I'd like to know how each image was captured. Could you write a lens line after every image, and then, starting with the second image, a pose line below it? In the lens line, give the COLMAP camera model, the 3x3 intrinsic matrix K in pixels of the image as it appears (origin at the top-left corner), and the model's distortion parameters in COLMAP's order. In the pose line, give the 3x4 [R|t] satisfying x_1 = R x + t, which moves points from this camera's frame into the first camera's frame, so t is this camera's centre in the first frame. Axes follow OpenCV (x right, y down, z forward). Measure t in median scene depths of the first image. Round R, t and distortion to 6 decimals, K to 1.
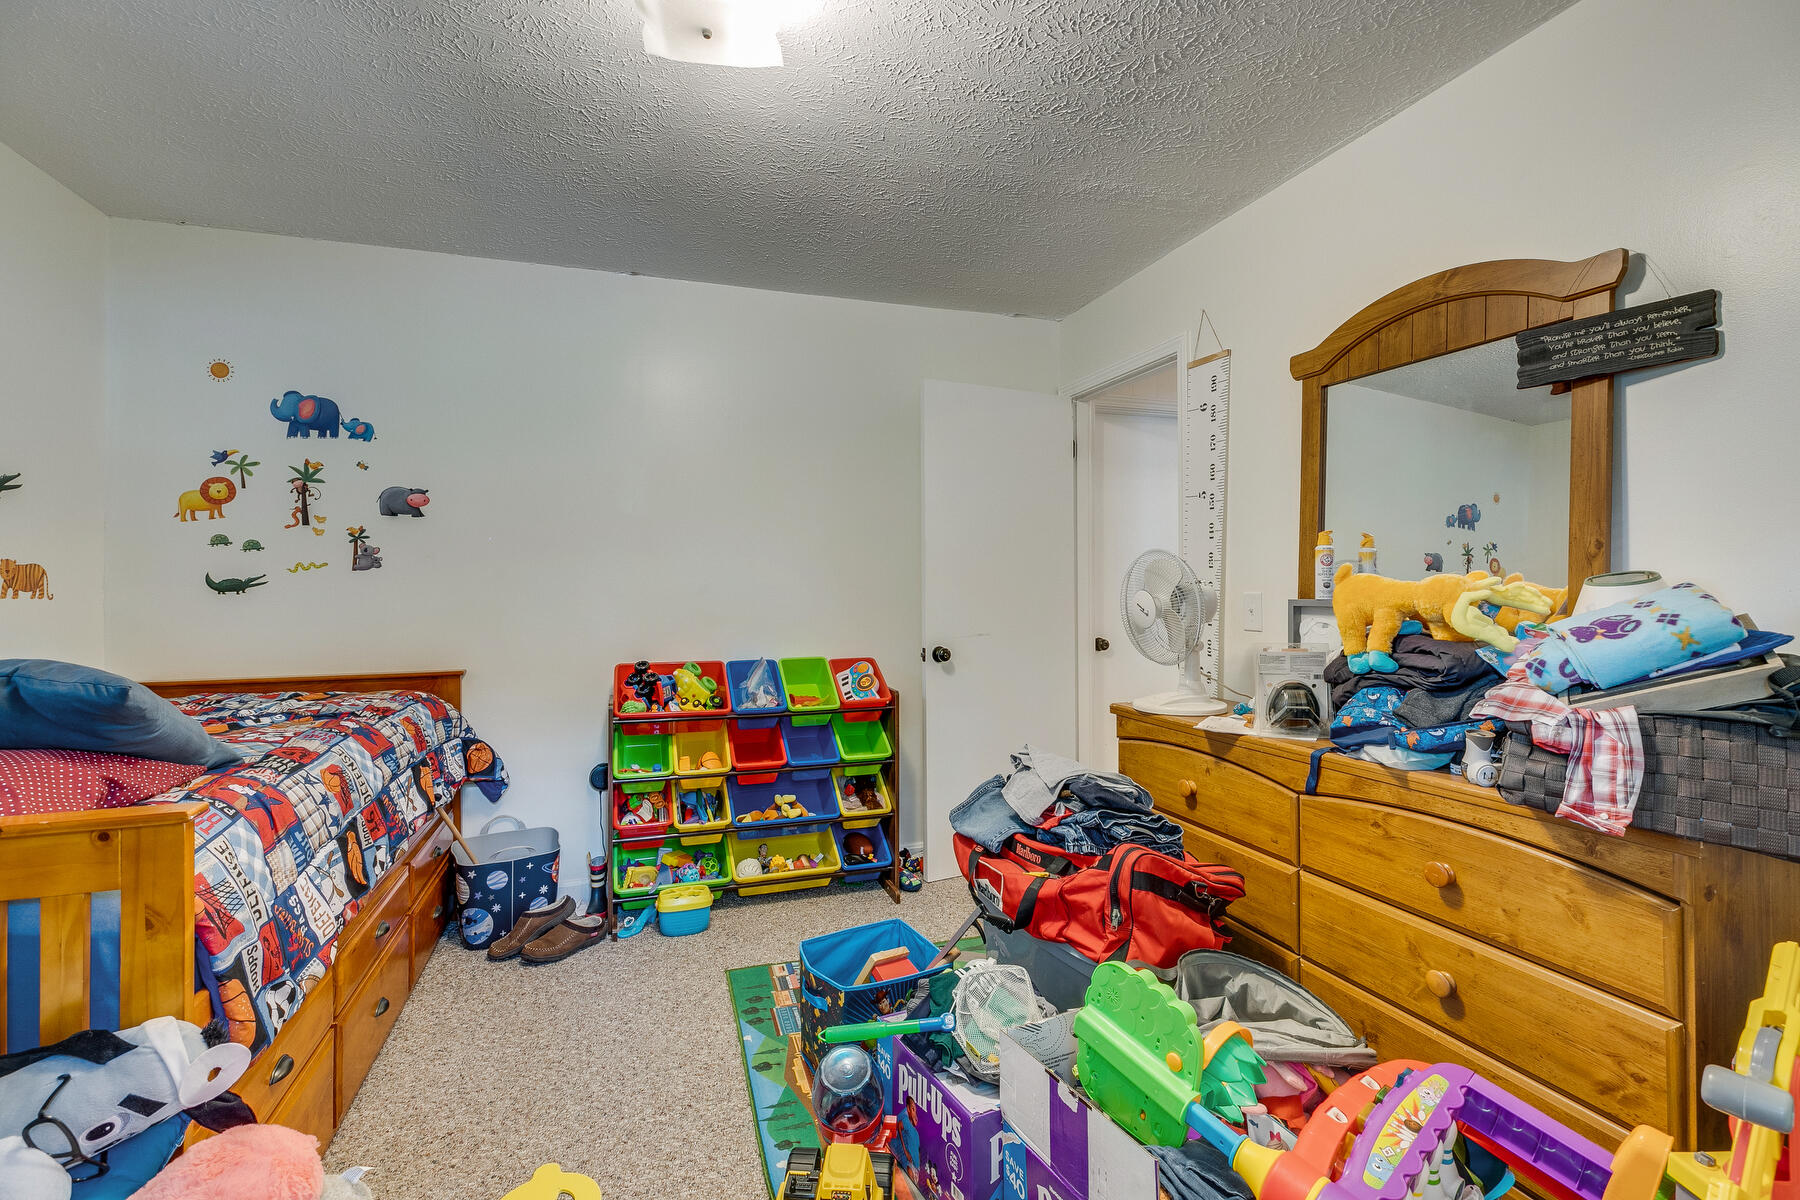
lens RADIAL K [[804.3, 0, 899.7], [0, 804.3, 591.1], [0, 0, 1]] dist [0.002011, 0.000068]
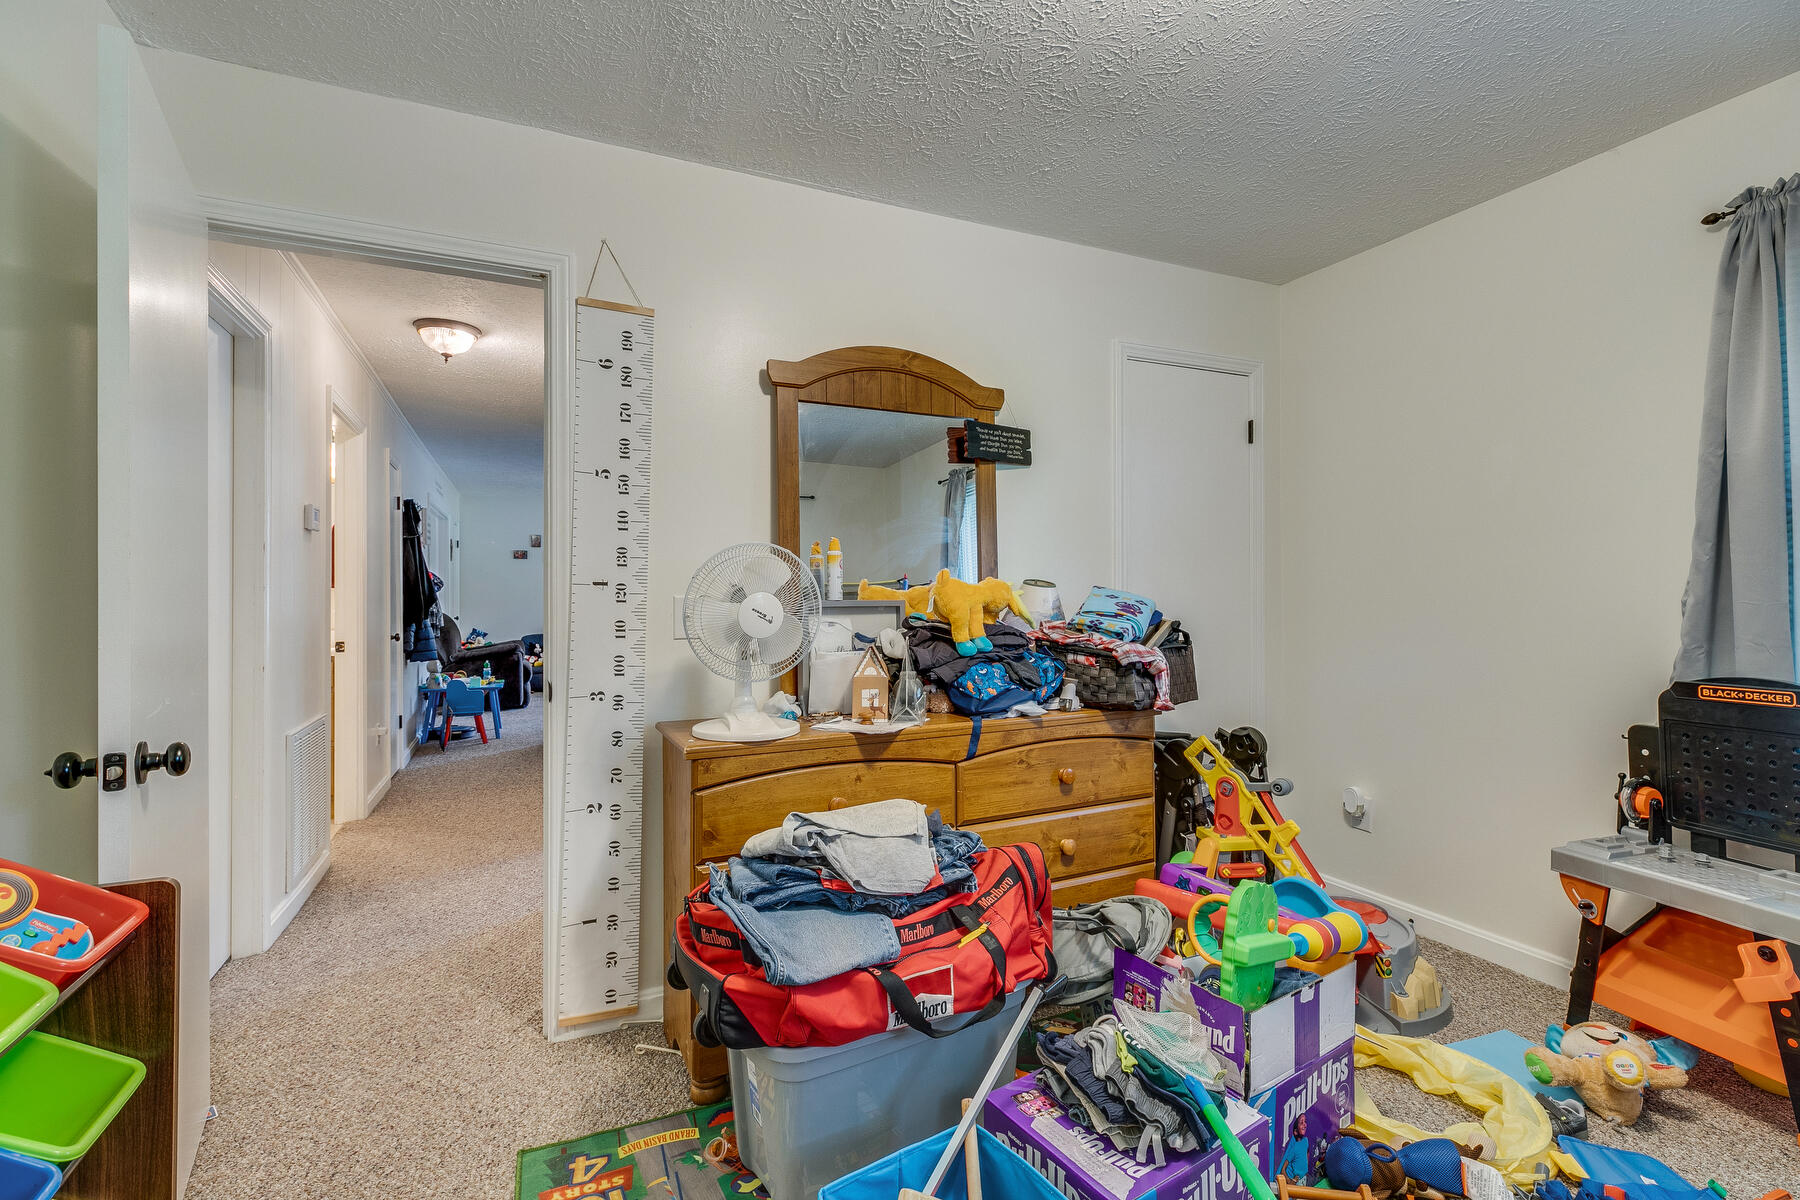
lens RADIAL K [[804.3, 0, 900.4], [0, 804.3, 591.8], [0, 0, 1]] dist [0.002011, 0.000068]
pose [[-0.093438, -0.003608, 0.995619, -0.719332], [0.009991, 0.999940, 0.004562, -0.006256], [-0.995575, 0.010373, -0.093397, 1.278776]]
